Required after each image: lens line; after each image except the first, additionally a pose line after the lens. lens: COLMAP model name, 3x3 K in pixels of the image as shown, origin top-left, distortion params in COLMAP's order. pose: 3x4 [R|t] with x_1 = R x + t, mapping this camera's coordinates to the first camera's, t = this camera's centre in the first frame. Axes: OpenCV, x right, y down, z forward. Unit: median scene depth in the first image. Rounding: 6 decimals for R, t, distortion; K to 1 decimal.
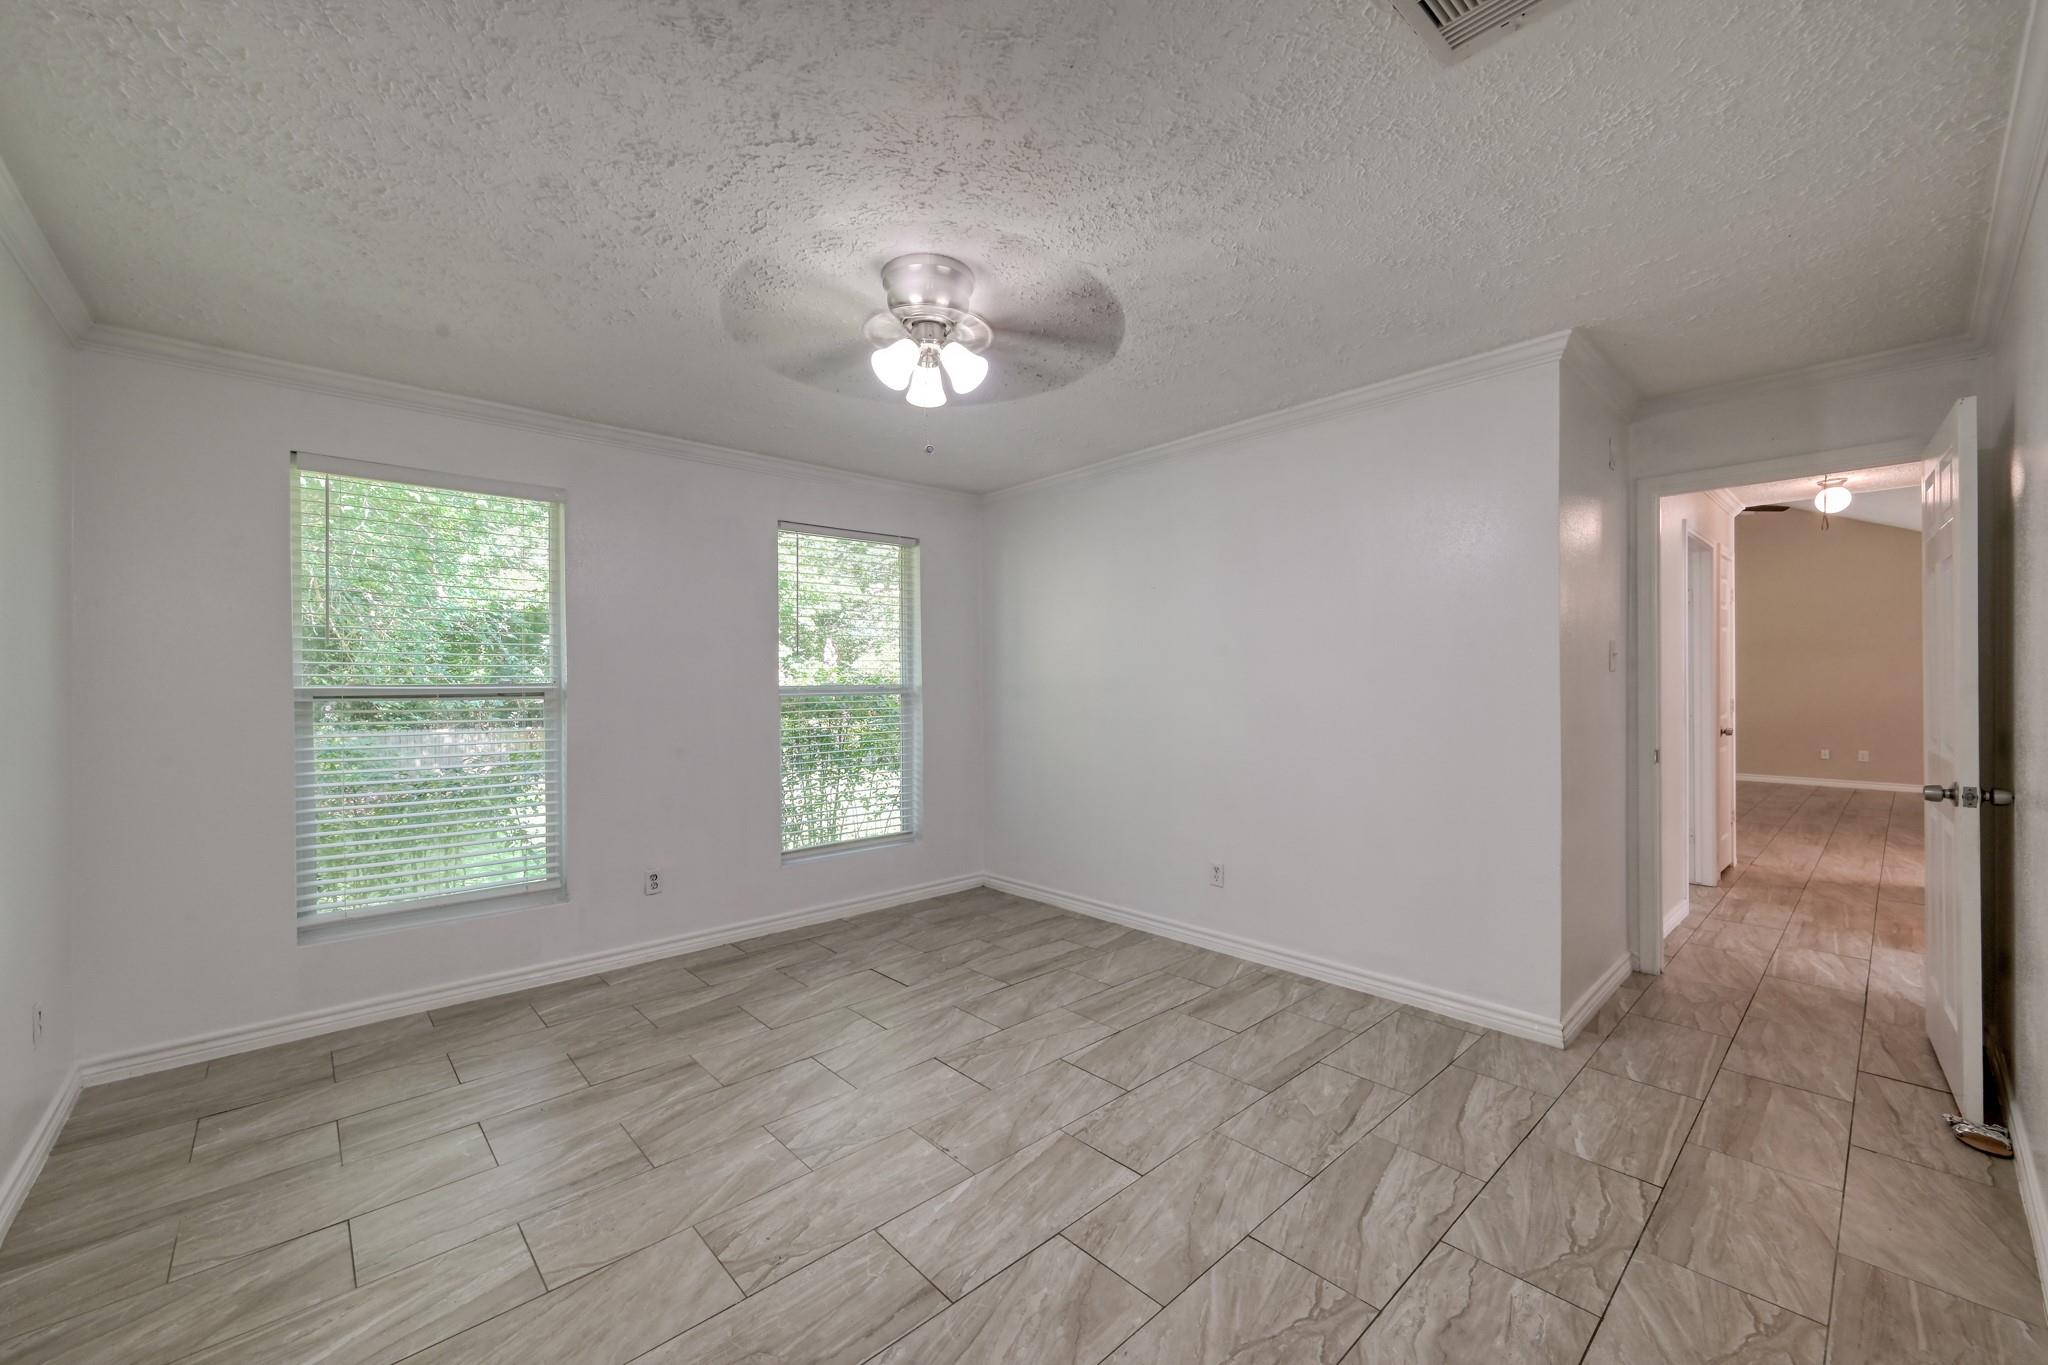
lens RADIAL K [[808.7, 0, 1034.5], [0, 808.7, 686.3], [0, 0, 1]] dist [-0.000045, 0.000243]
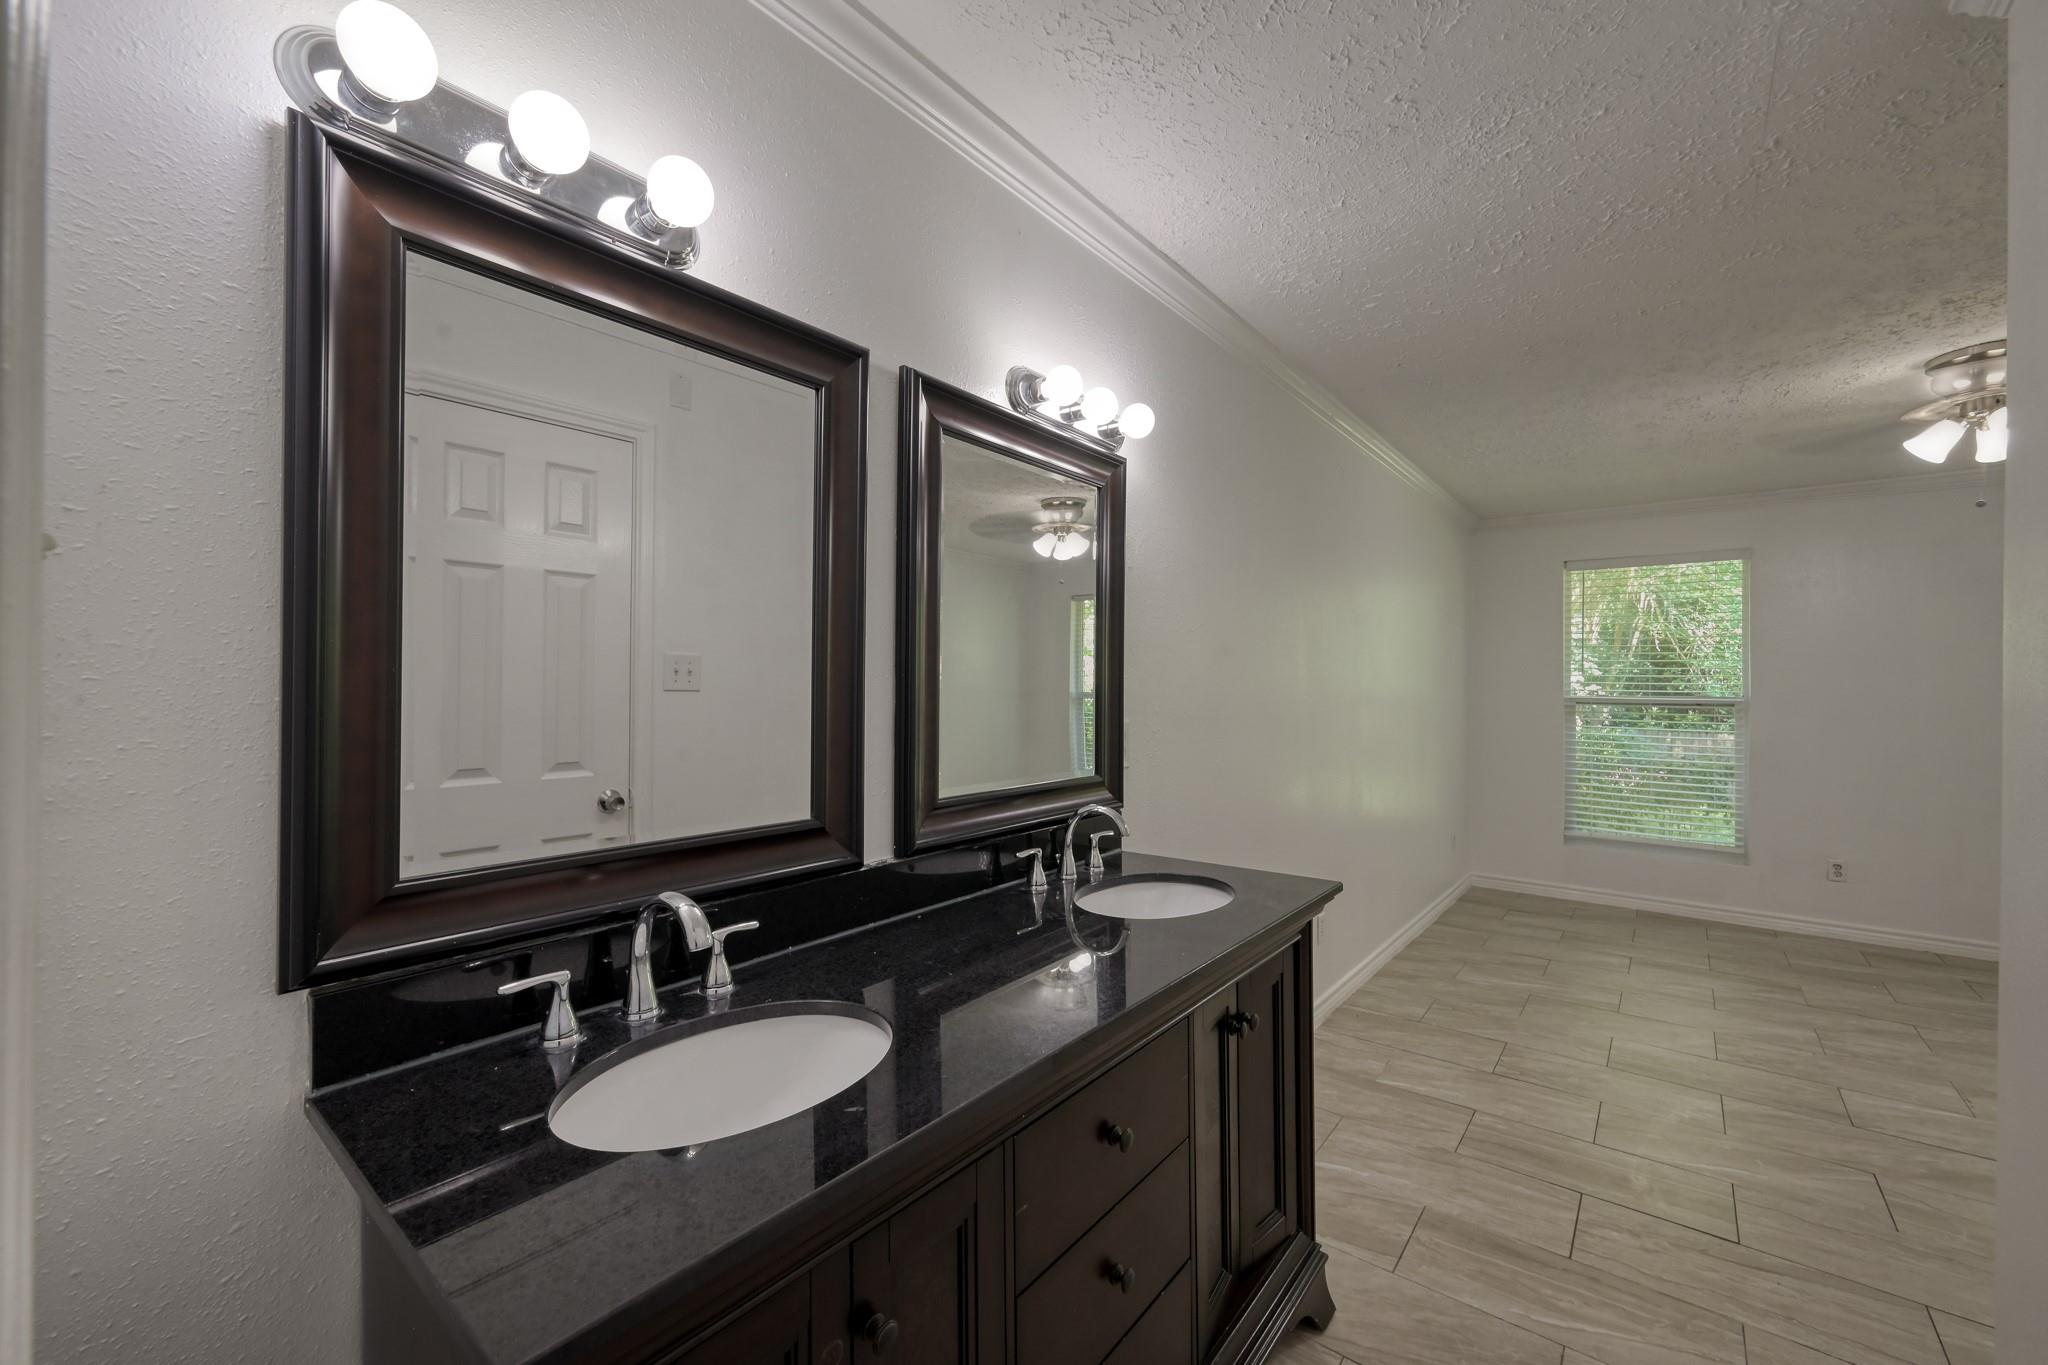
lens RADIAL K [[808.3, 0, 1027.1], [0, 808.3, 685.1], [0, 0, 1]] dist [-0.000923, -0.000218]
pose [[0.147189, 0.006594, -0.989086, 0.727035], [-0.013022, 0.999904, 0.004729, -0.018838], [0.989023, 0.012184, 0.147260, -0.461089]]
